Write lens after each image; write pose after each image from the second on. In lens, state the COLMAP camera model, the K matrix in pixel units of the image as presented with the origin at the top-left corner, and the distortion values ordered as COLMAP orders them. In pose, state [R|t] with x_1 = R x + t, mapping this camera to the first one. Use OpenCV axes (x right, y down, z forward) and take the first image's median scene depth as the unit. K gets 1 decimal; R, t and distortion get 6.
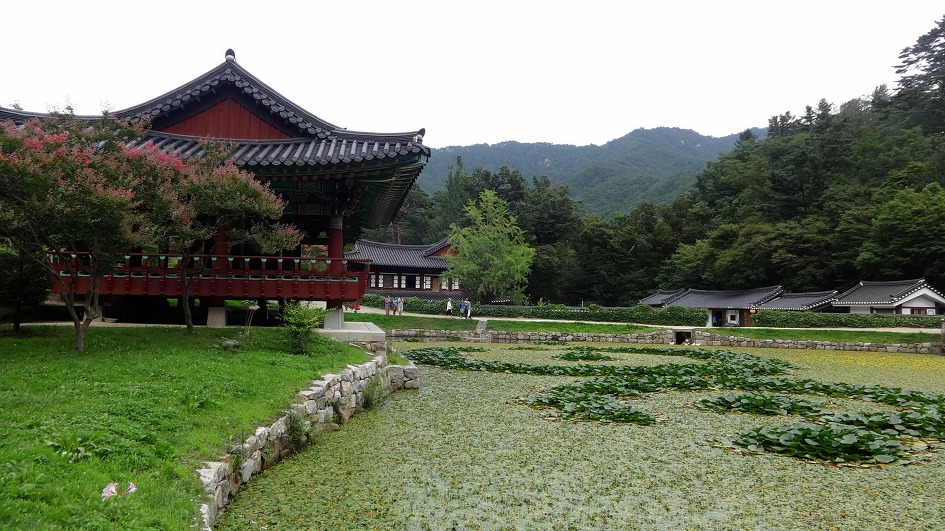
lens RADIAL K [[713.4, 0, 472.5], [0, 713.4, 265.5], [0, 0, 1]] dist [0.001173, 0.002264]
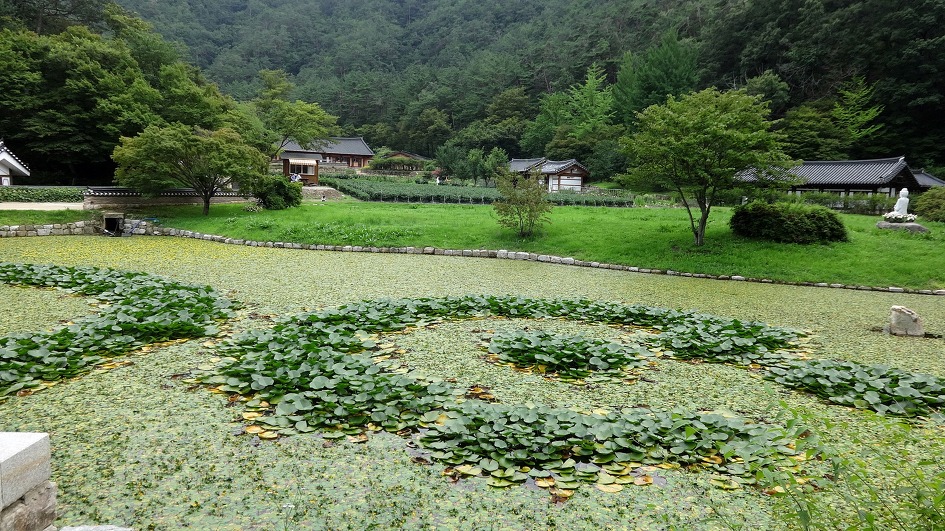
lens RADIAL K [[713.4, 0, 472.5], [0, 713.4, 265.5], [0, 0, 1]] dist [0.001173, 0.002264]
pose [[0.180445, -0.120275, 0.976204, -0.102353], [-0.080656, 0.987343, 0.136556, 0.005057], [-0.980273, -0.103378, 0.168460, 0.340444]]
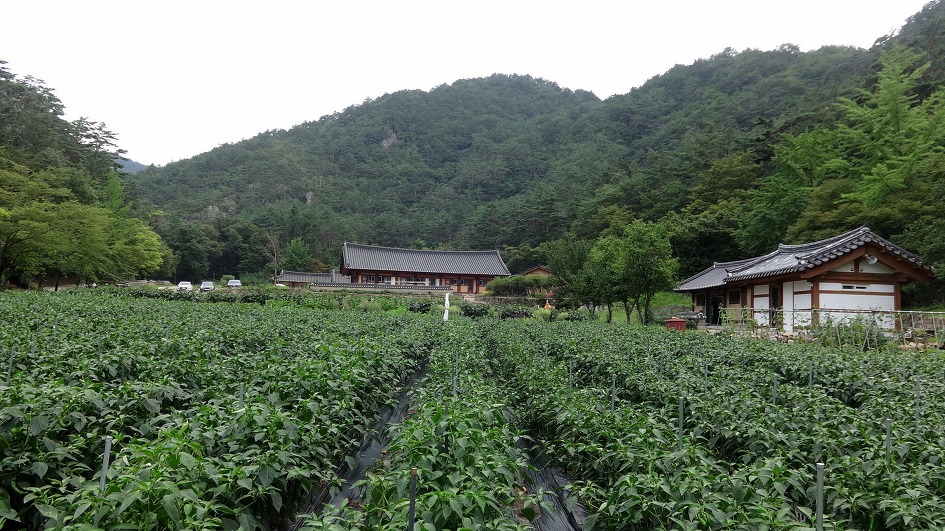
lens RADIAL K [[713.4, 0, 472.5], [0, 713.4, 265.5], [0, 0, 1]] dist [0.001173, 0.002264]
pose [[0.506872, 0.058174, 0.860056, 1.174197], [-0.061870, 0.997602, -0.031014, 0.032295], [-0.859798, -0.037492, 0.509256, 0.401992]]
